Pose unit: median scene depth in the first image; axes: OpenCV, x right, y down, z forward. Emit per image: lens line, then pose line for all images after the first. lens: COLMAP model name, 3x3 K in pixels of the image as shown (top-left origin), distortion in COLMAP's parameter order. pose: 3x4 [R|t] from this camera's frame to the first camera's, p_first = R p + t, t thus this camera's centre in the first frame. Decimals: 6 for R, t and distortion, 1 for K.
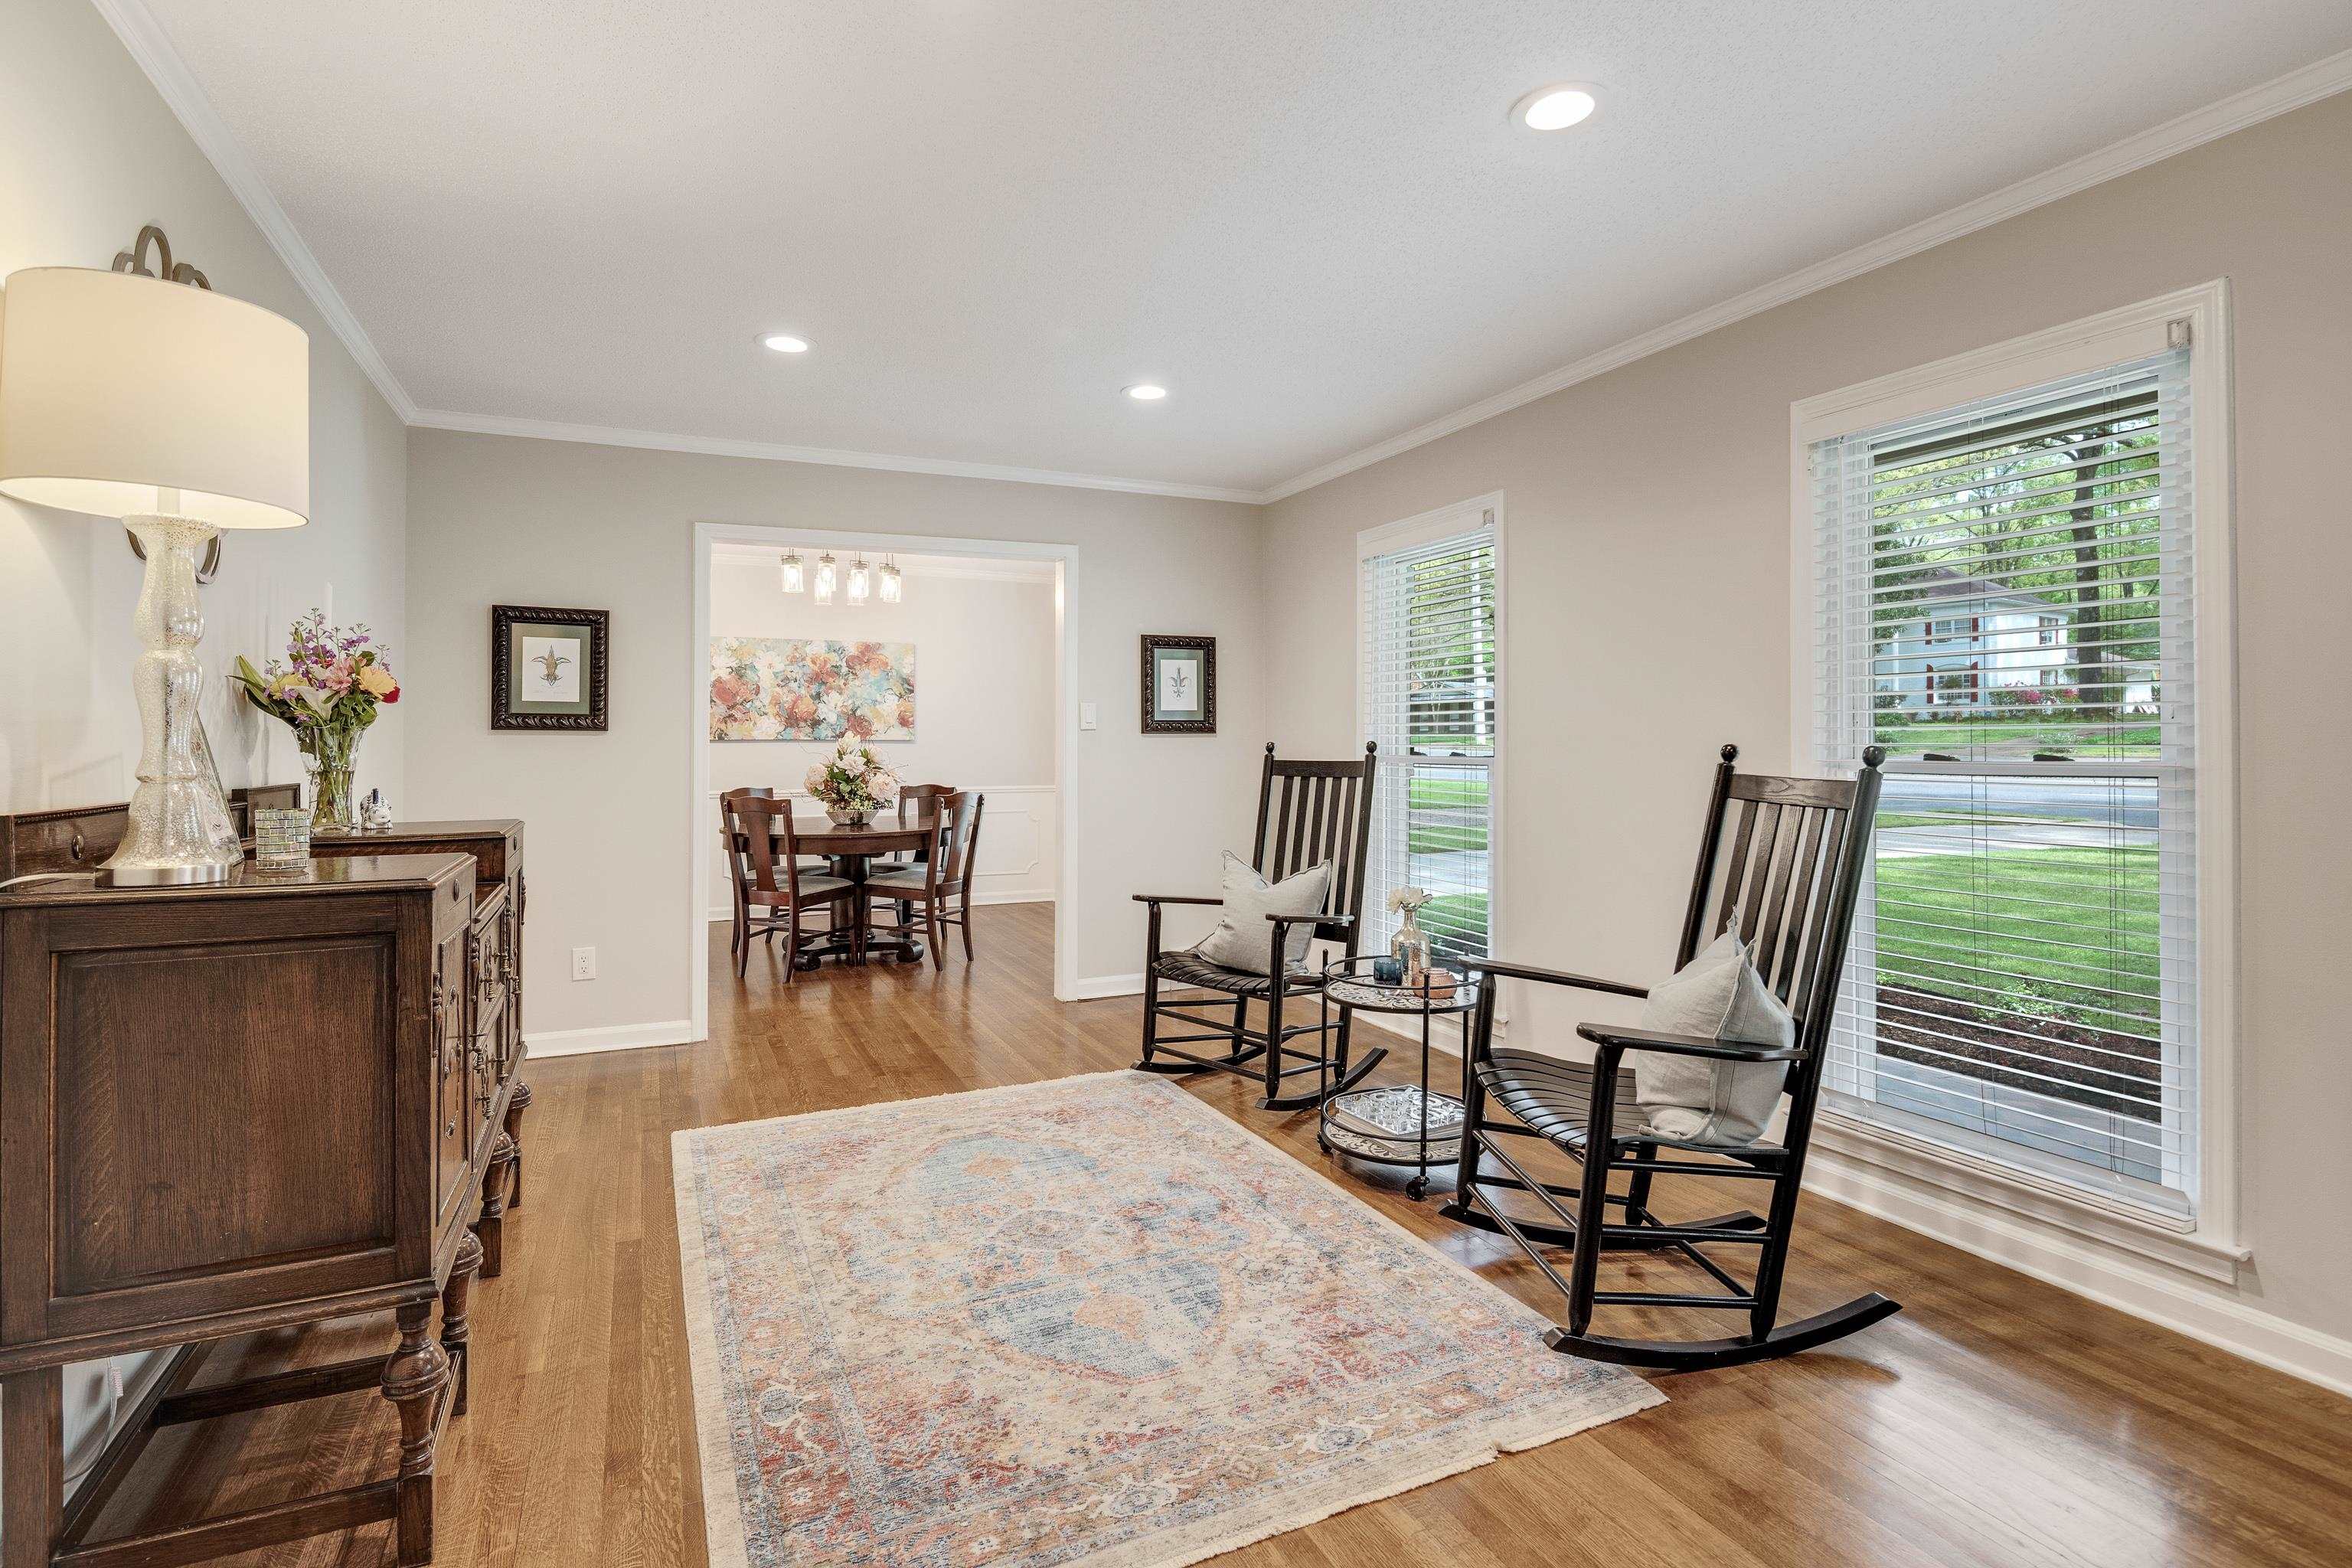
lens RADIAL K [[1145.8, 0, 1169.8], [0, 1145.8, 739.5], [0, 0, 1]] dist [0.004057, -0.002435]
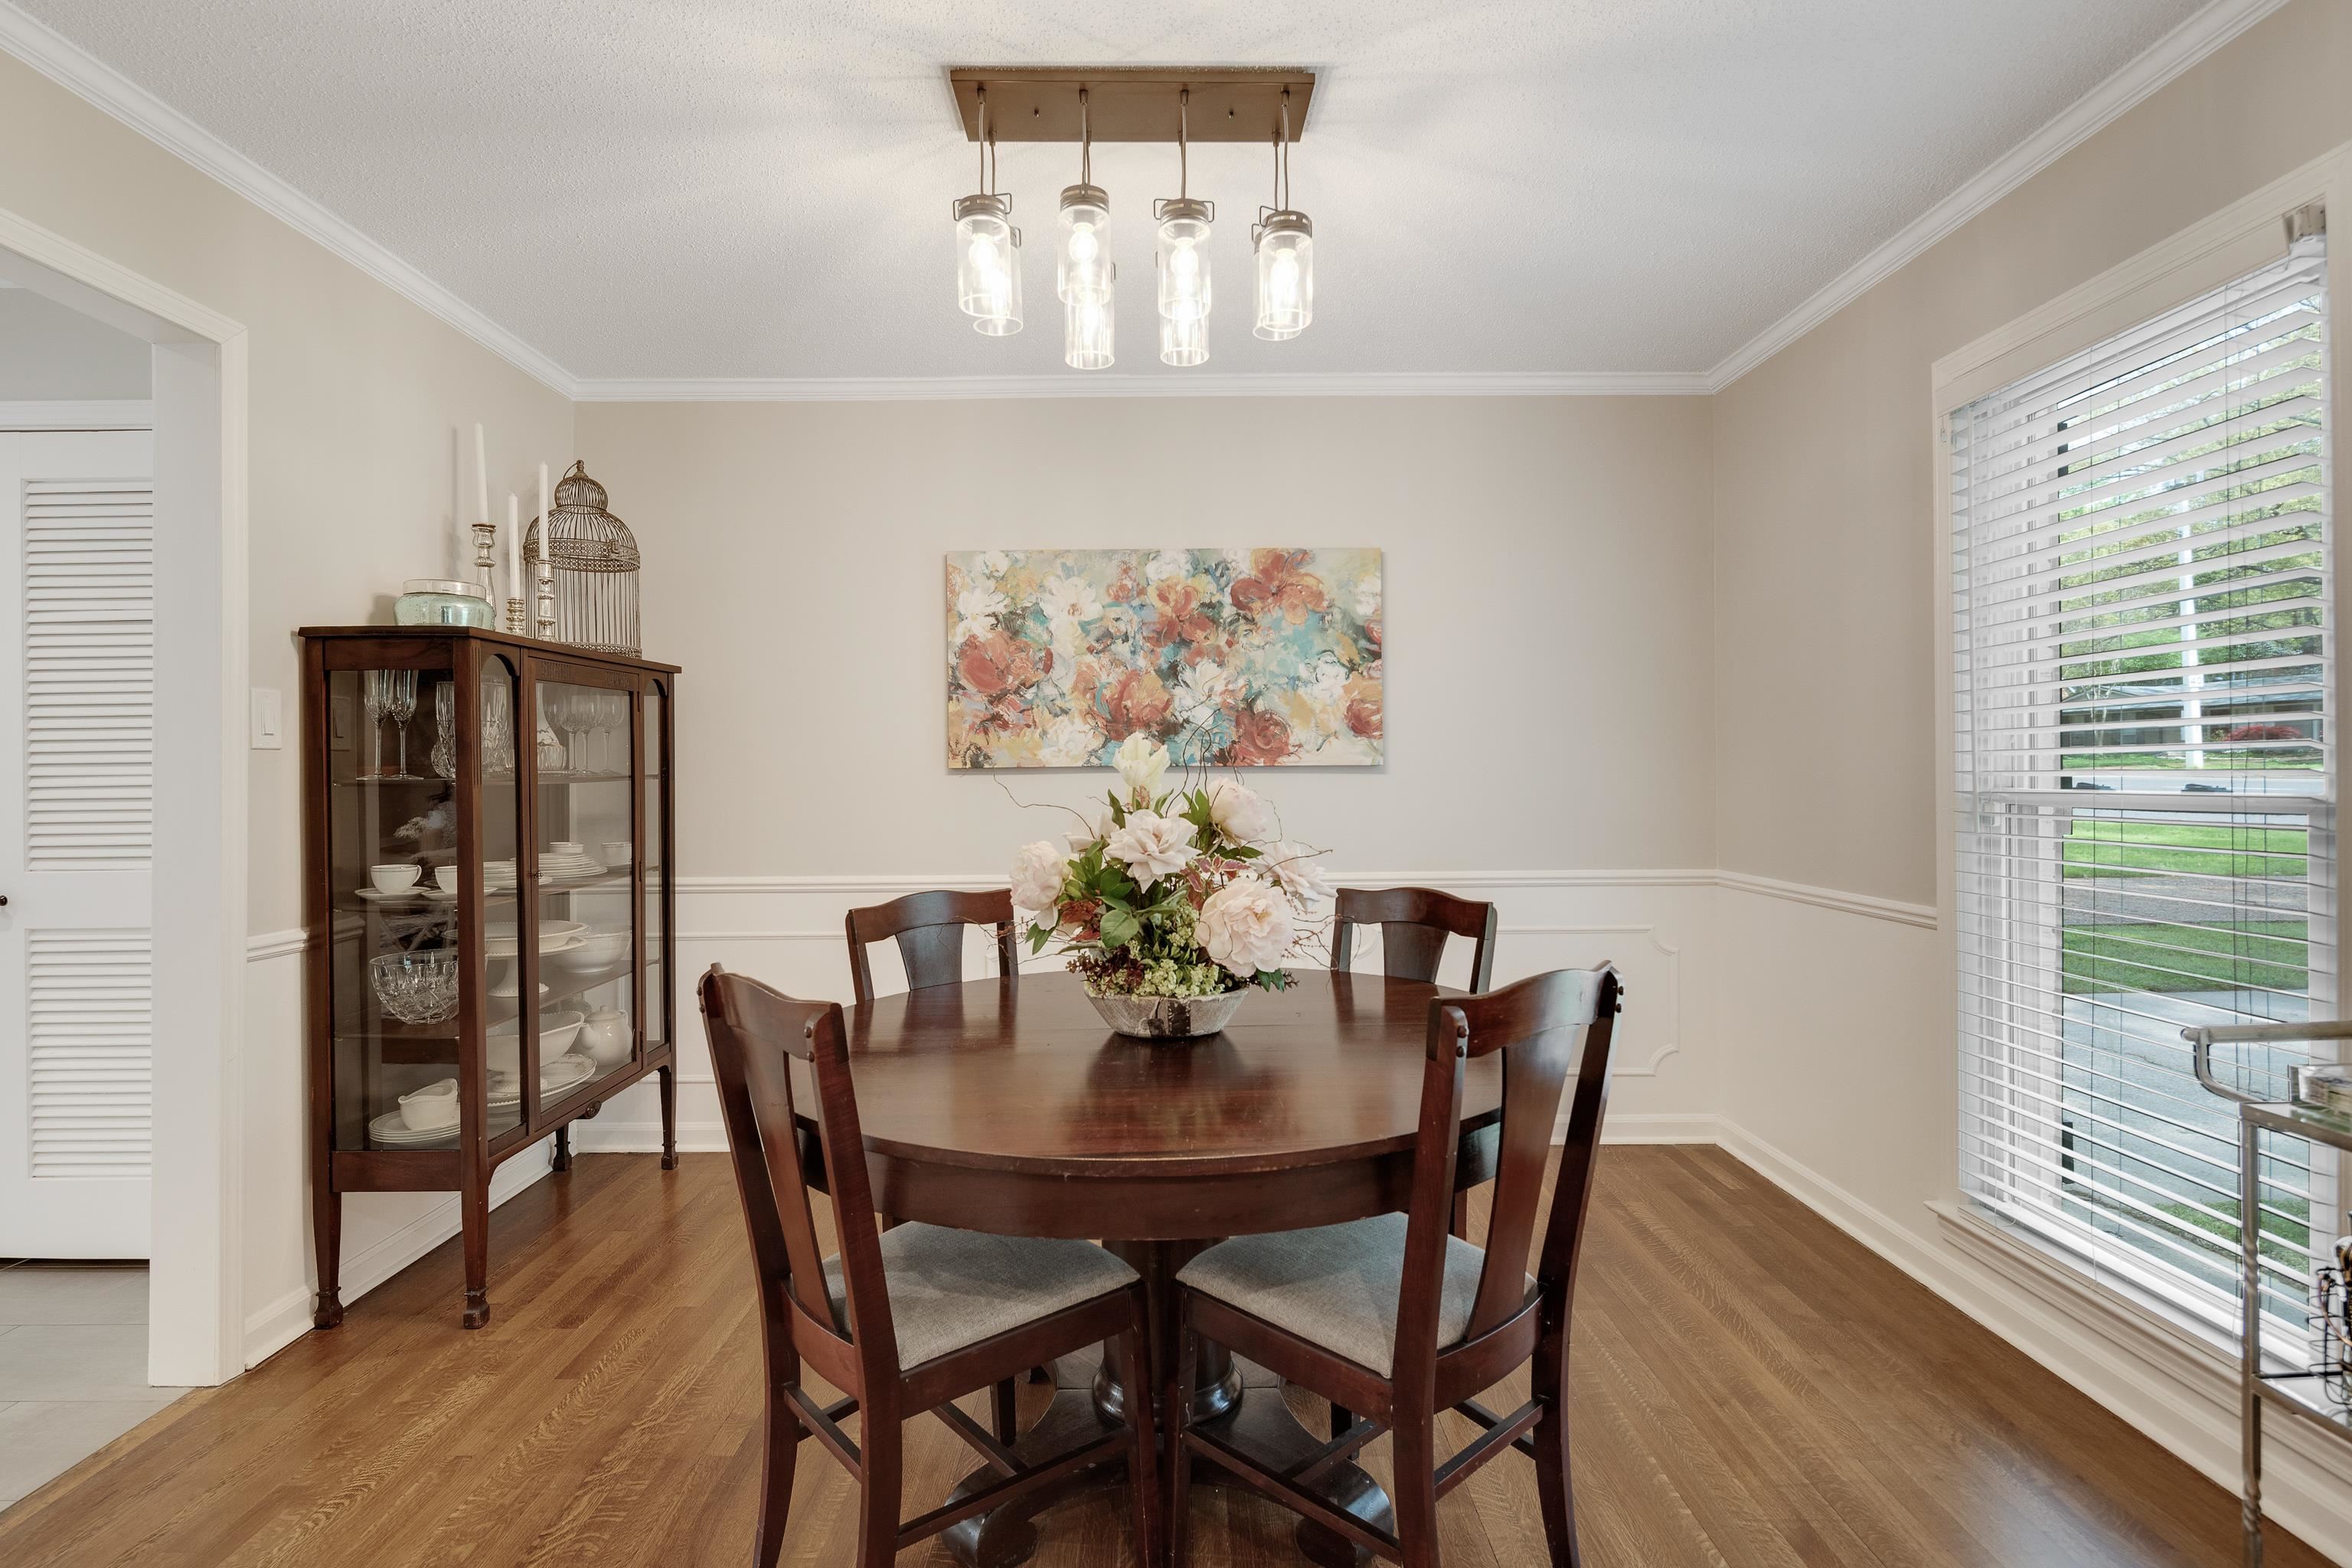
lens RADIAL K [[1145.8, 0, 1173.5], [0, 1145.8, 775.9], [0, 0, 1]] dist [0.004057, -0.002435]
pose [[0.911992, -0.008042, -0.410130, -0.118205], [0.010937, 0.999929, 0.004713, 0.001964], [0.410063, -0.008784, 0.912015, 0.577829]]
